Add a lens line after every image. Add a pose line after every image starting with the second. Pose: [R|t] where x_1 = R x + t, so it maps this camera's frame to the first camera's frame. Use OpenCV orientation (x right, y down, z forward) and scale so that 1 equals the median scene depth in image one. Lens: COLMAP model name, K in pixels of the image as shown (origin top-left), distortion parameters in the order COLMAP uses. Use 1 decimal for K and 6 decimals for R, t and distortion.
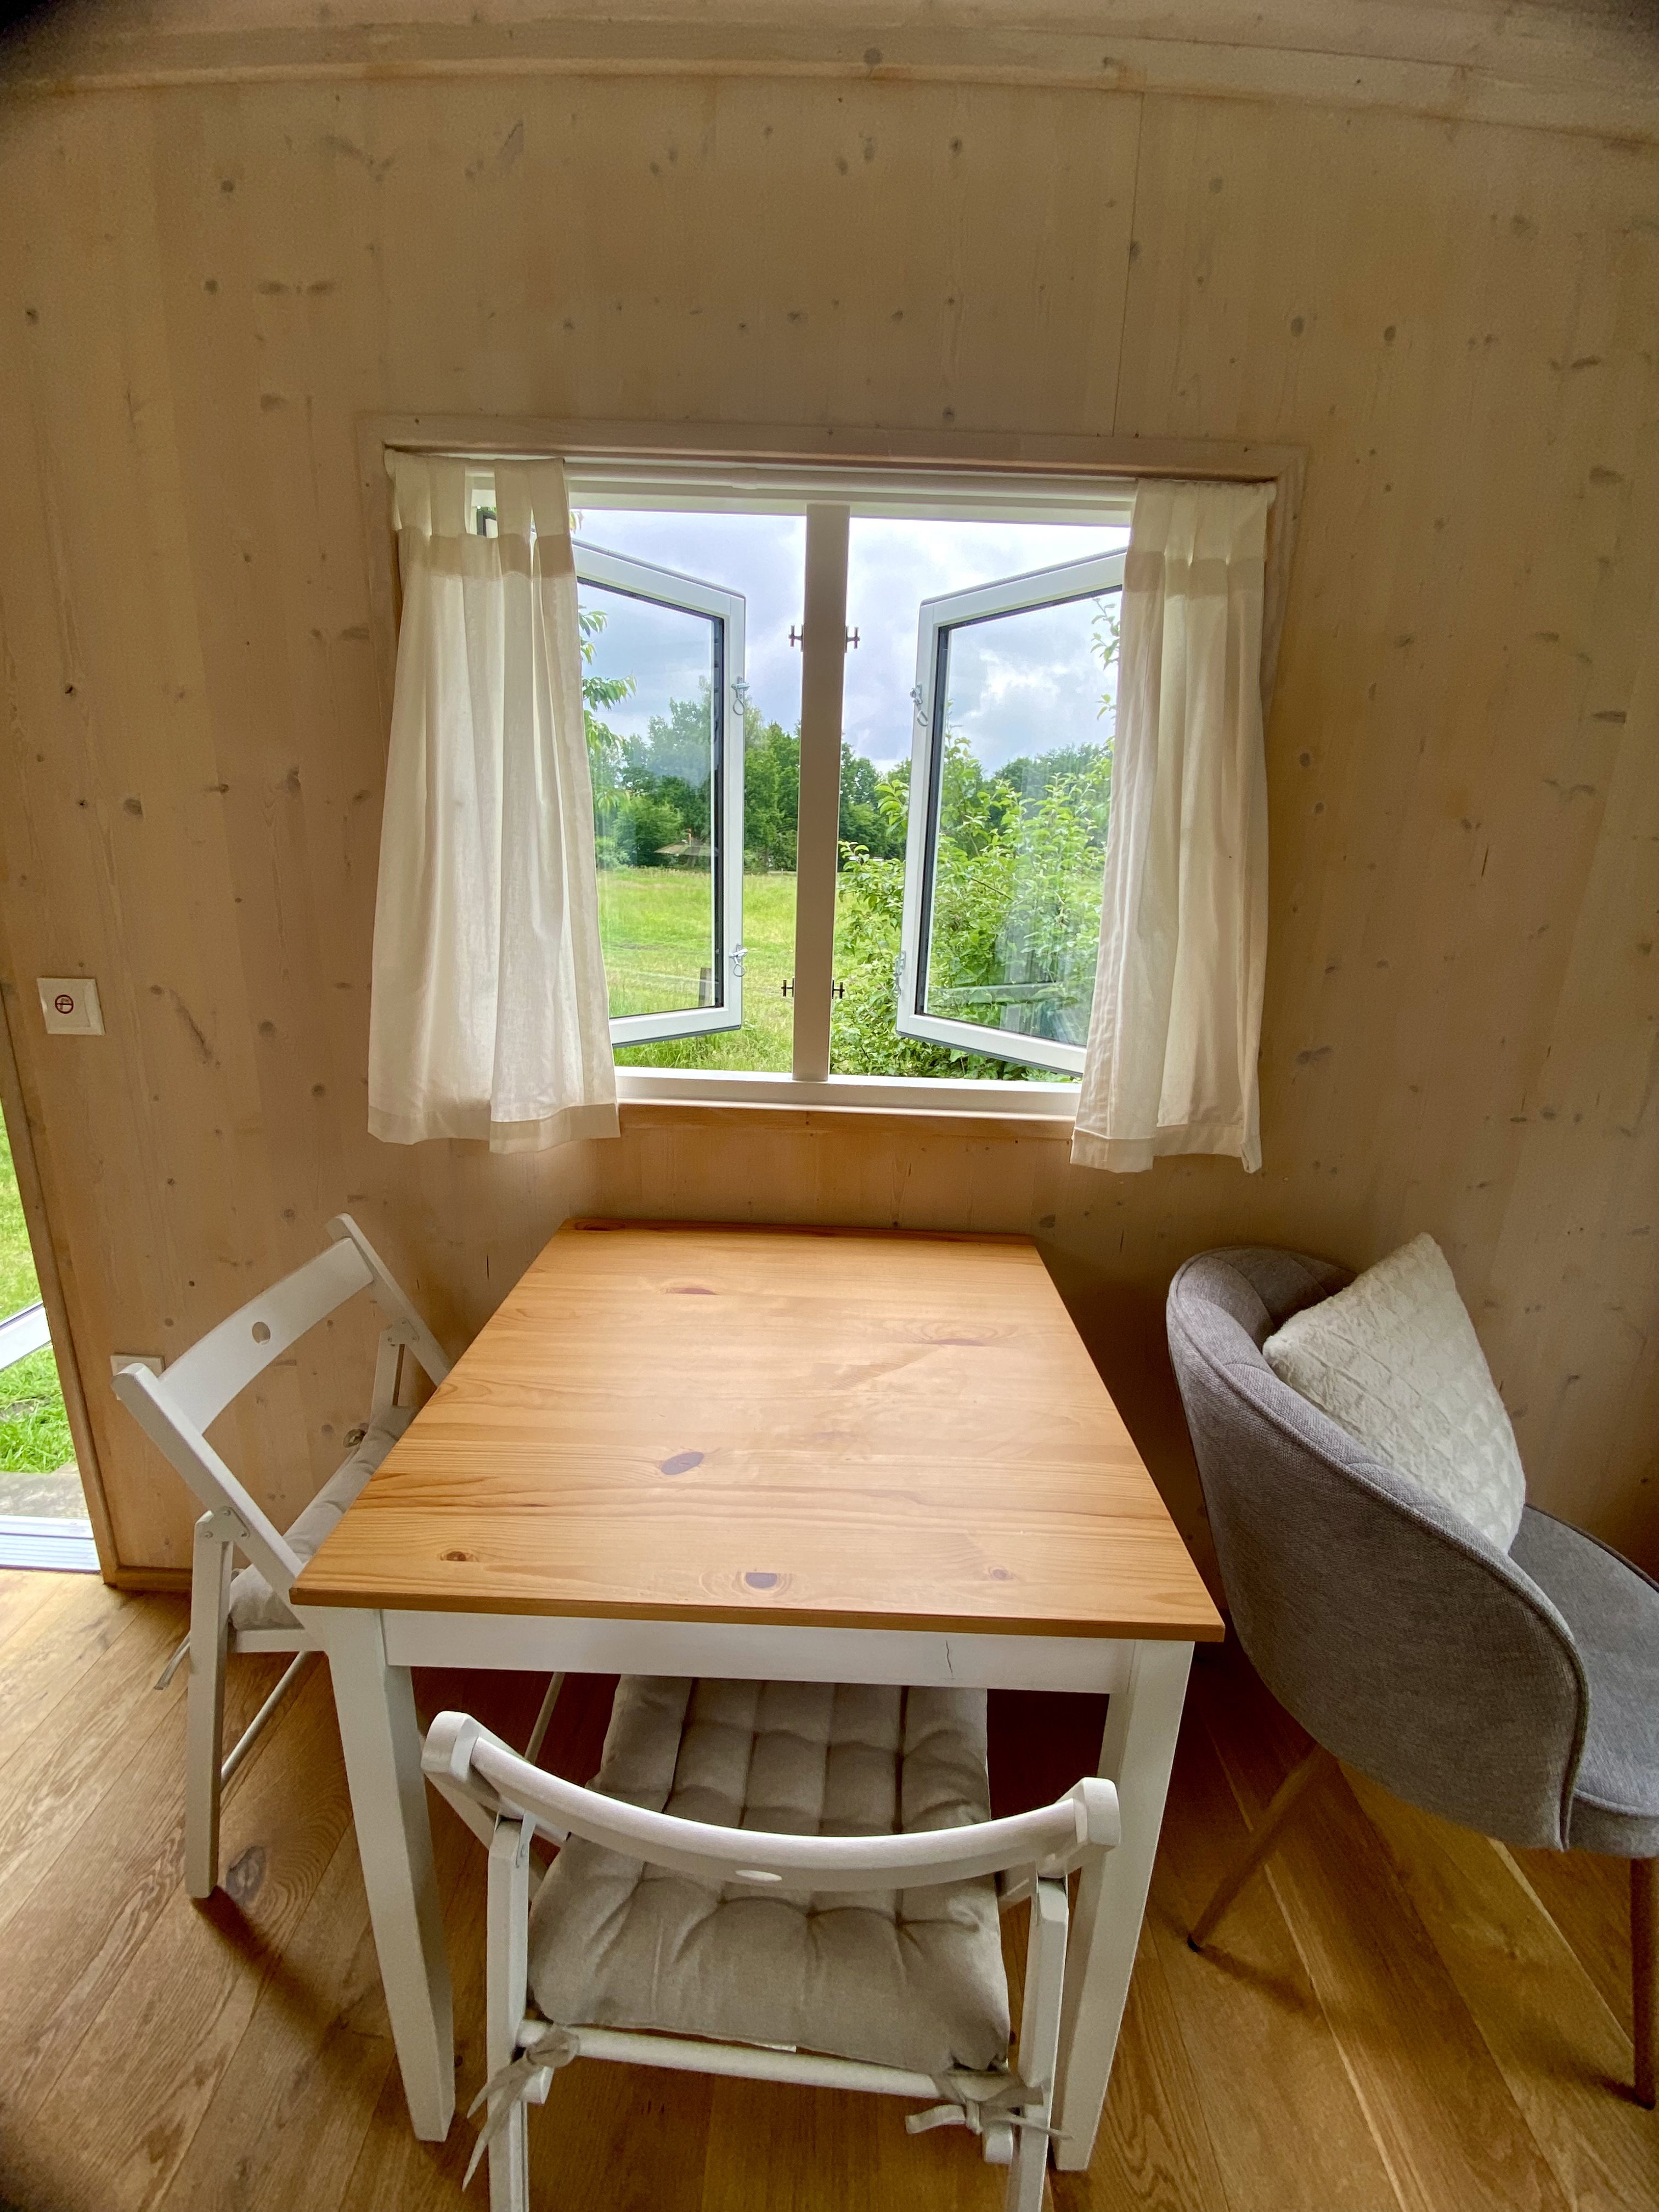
lens RADIAL K [[919.6, 0, 829.5], [0, 919.6, 1106.0], [0, 0, 1]] dist [0.015619, -0.018955]
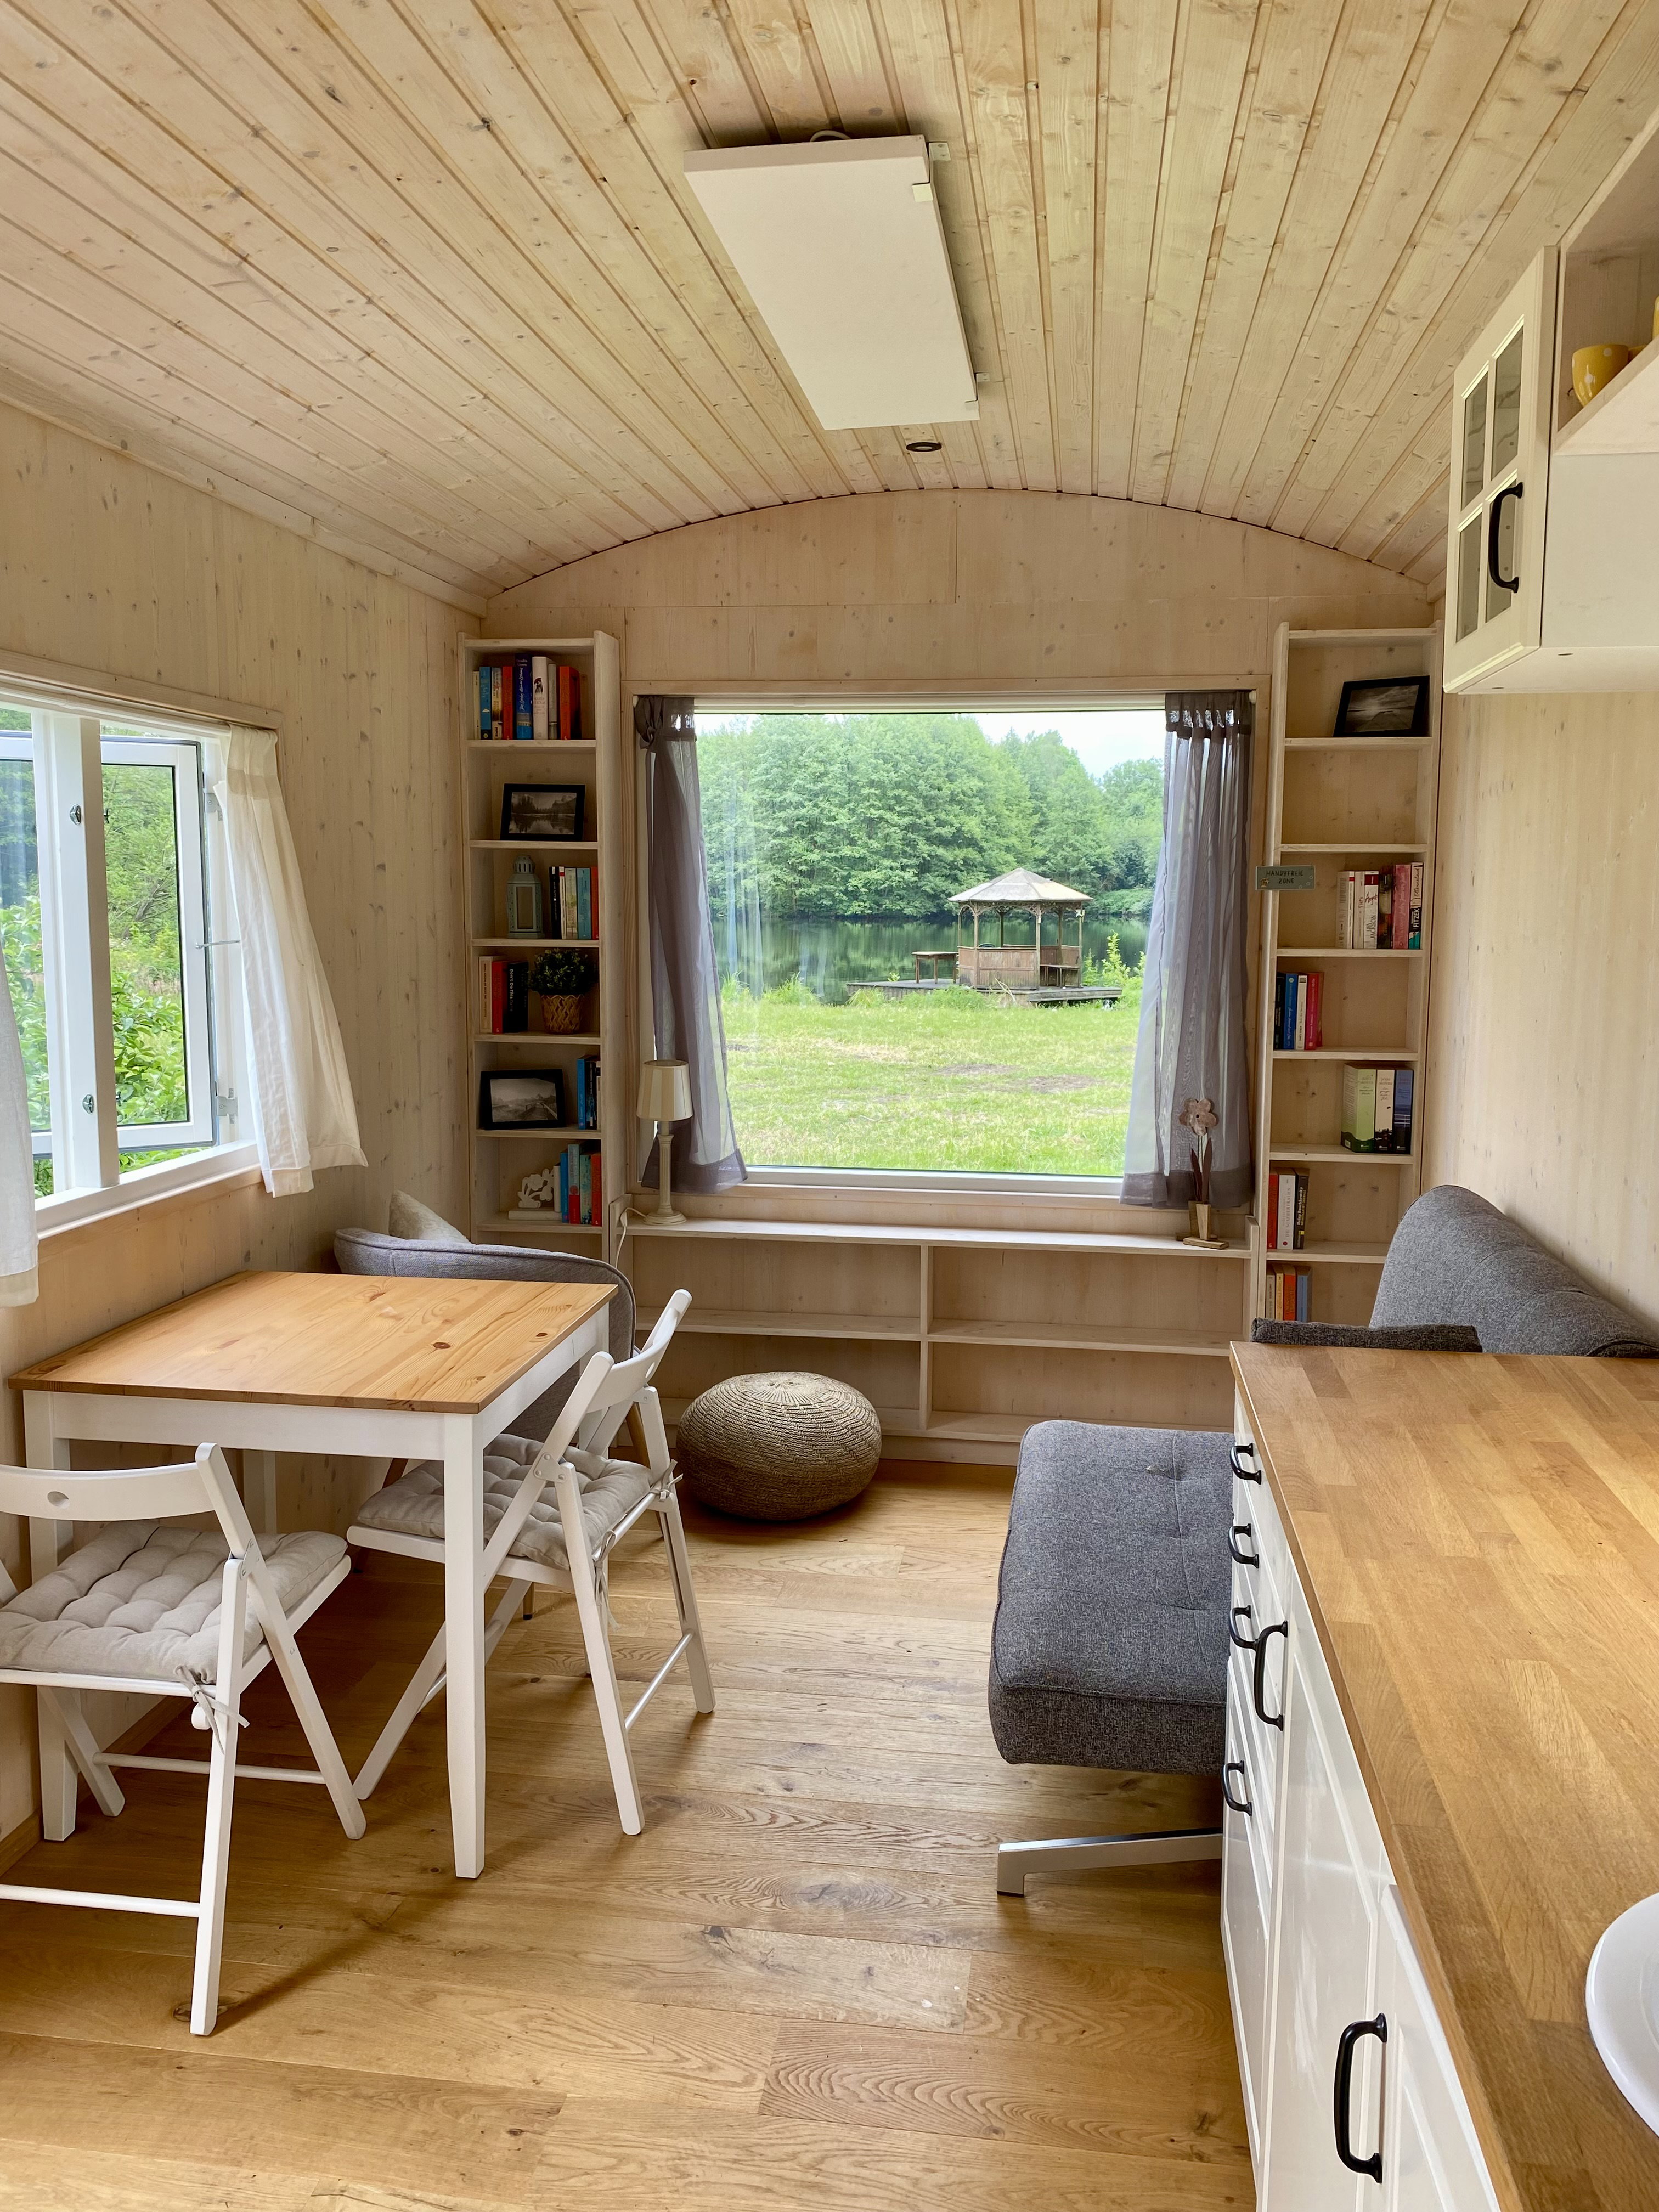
lens RADIAL K [[1743.5, 0, 829.5], [0, 1743.5, 1106.0], [0, 0, 1]] dist [-0.057996, 0.082689]
pose [[0.144808, -0.154066, 0.977392, -2.002778], [0.261411, 0.958663, 0.112383, -0.133458], [-0.954303, 0.239227, 0.179097, -0.227336]]
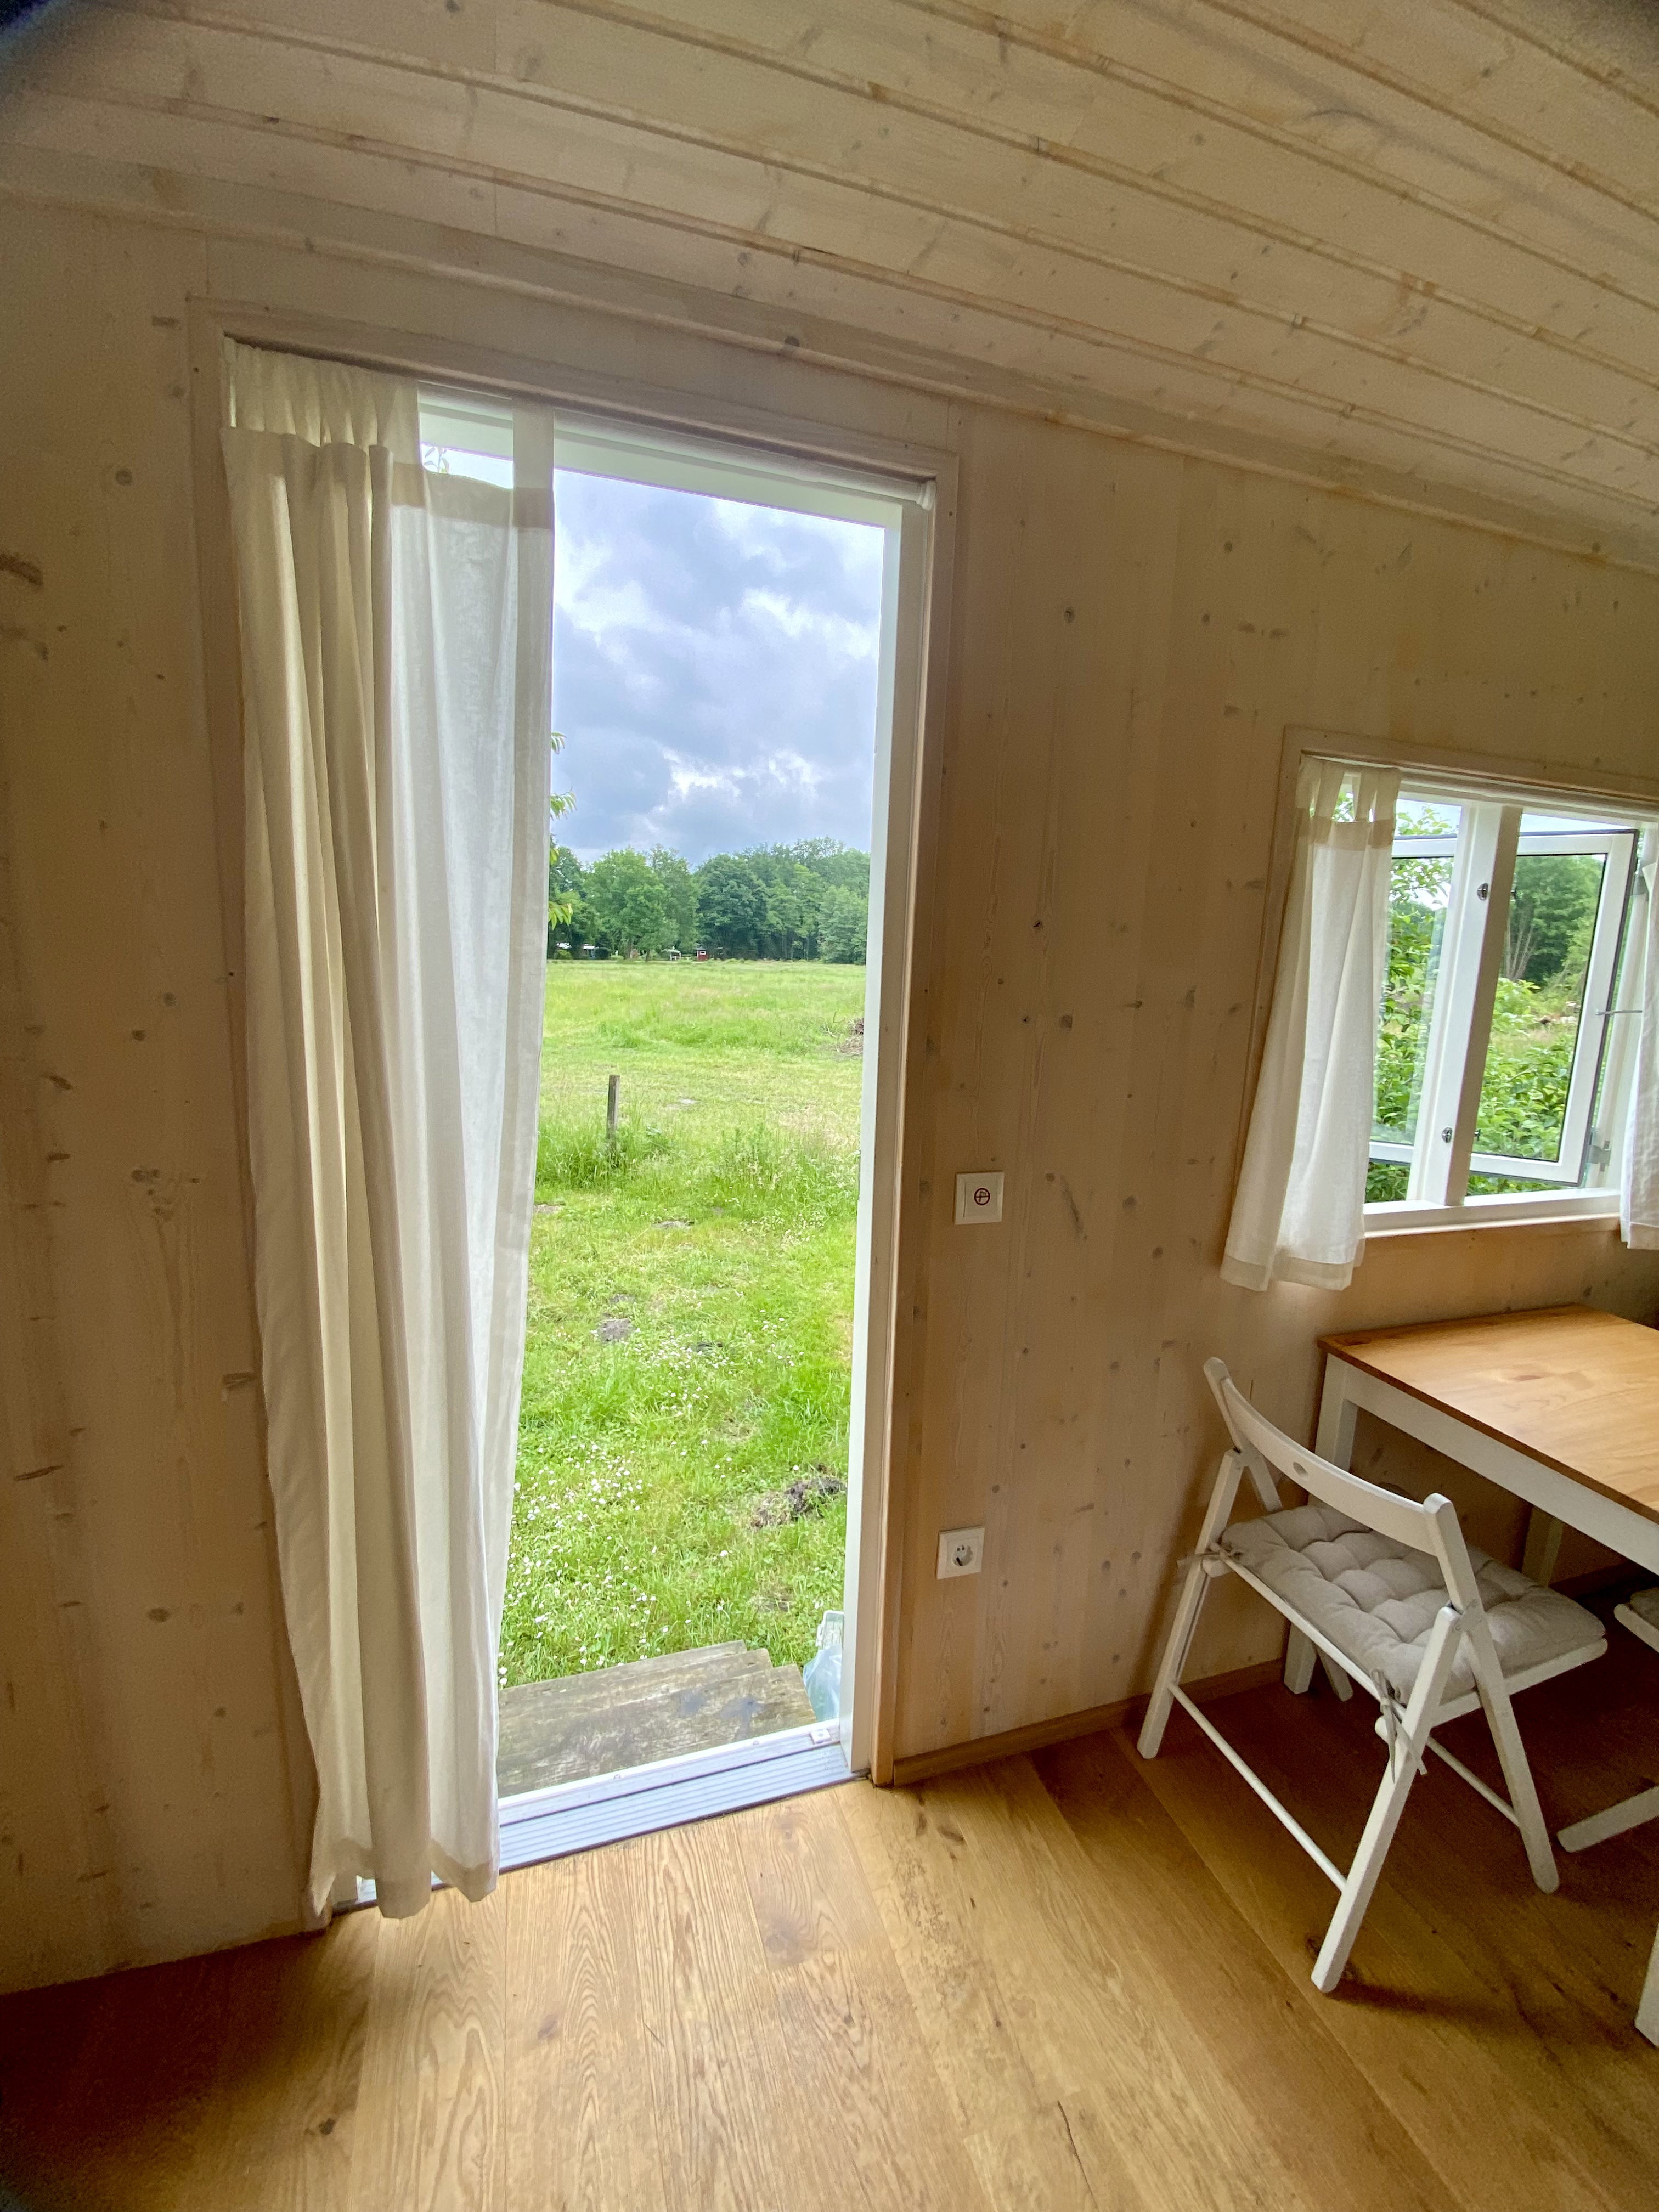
lens RADIAL K [[919.6, 0, 829.5], [0, 919.6, 1106.0], [0, 0, 1]] dist [0.015619, -0.018955]
pose [[0.944833, -0.053364, 0.323175, -1.345348], [0.081915, 0.993784, -0.075389, -0.150121], [-0.317143, 0.097703, 0.943332, 0.025202]]
